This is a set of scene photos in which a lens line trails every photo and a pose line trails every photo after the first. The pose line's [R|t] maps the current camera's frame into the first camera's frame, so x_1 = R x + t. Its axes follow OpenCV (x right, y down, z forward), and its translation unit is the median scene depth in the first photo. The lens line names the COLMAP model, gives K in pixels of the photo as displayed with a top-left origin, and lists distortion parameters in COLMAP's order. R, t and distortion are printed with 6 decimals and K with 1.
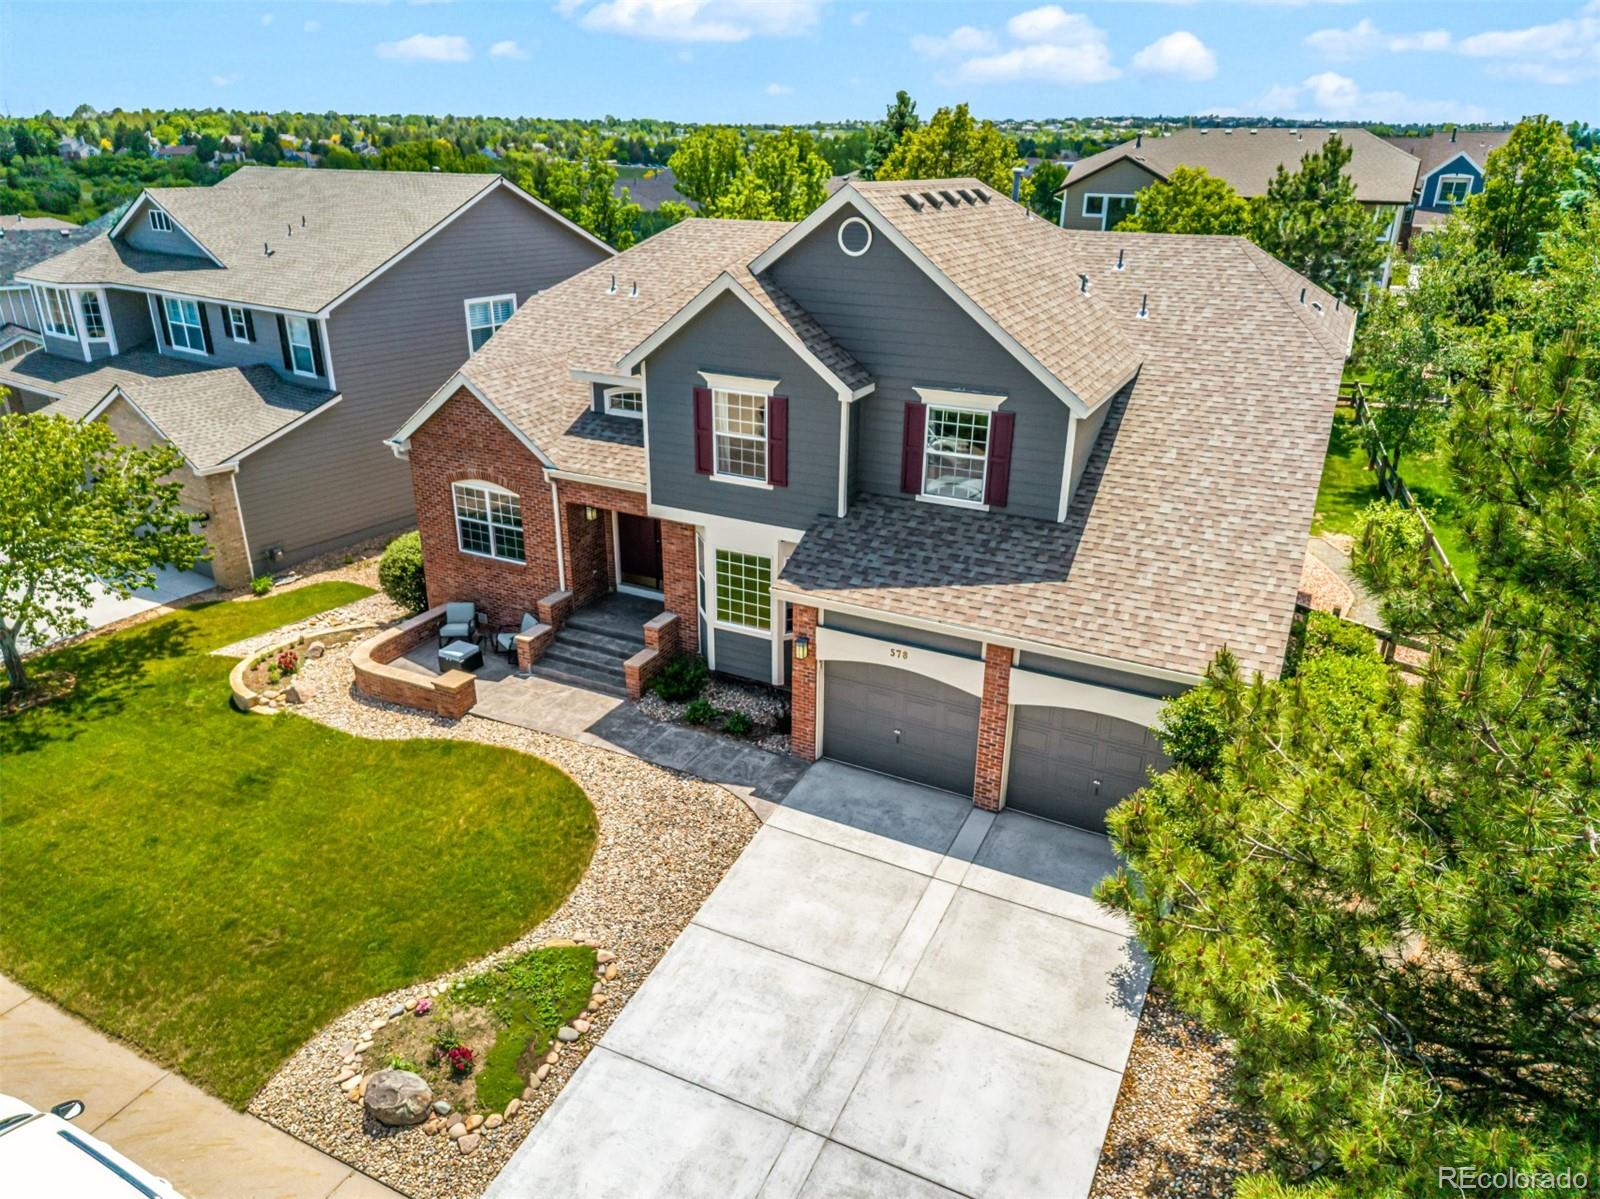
lens RADIAL K [[1064.2, 0, 809.3], [0, 1064.2, 600.4], [0, 0, 1]] dist [0.012460, -0.009911]
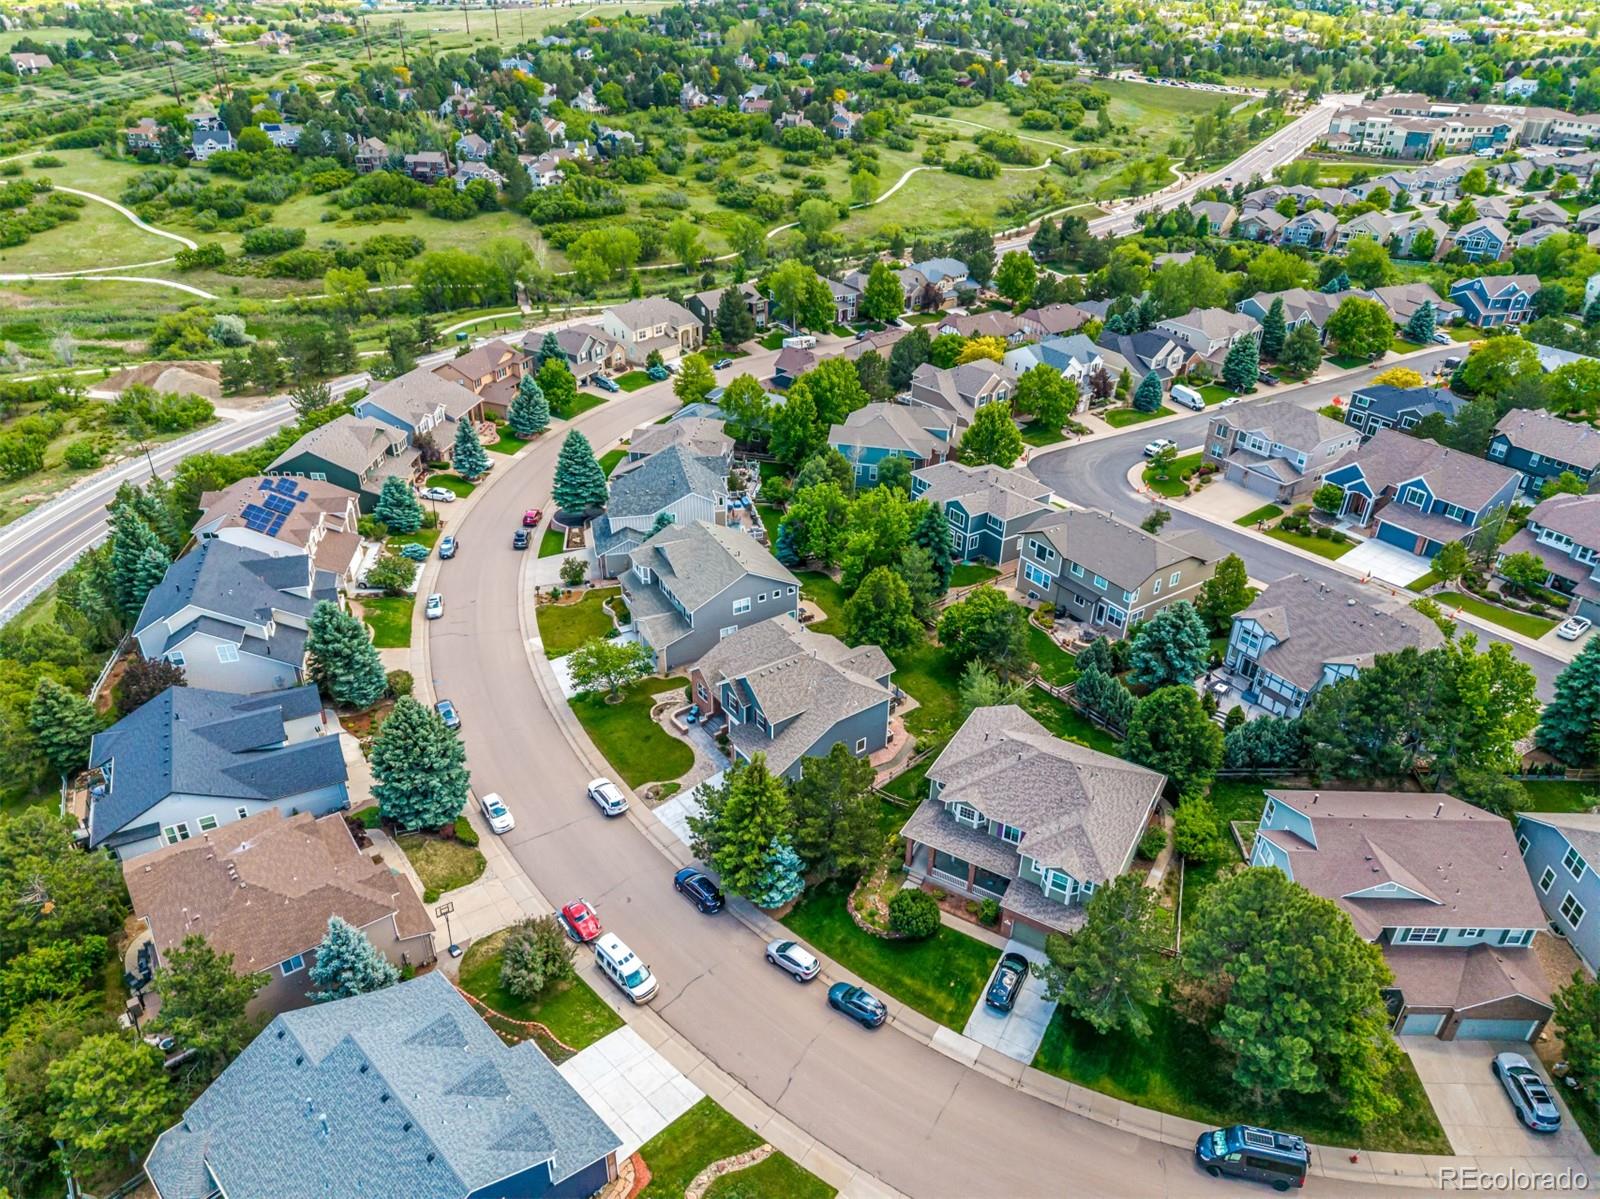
lens RADIAL K [[1064.2, 0, 801.1], [0, 1064.2, 599.9], [0, 0, 1]] dist [0.012460, -0.009911]
pose [[0.881769, 0.243824, -0.403774, 2.315586], [-0.169010, 0.962514, 0.212139, -1.885308], [0.440363, -0.118816, 0.889923, -3.624169]]
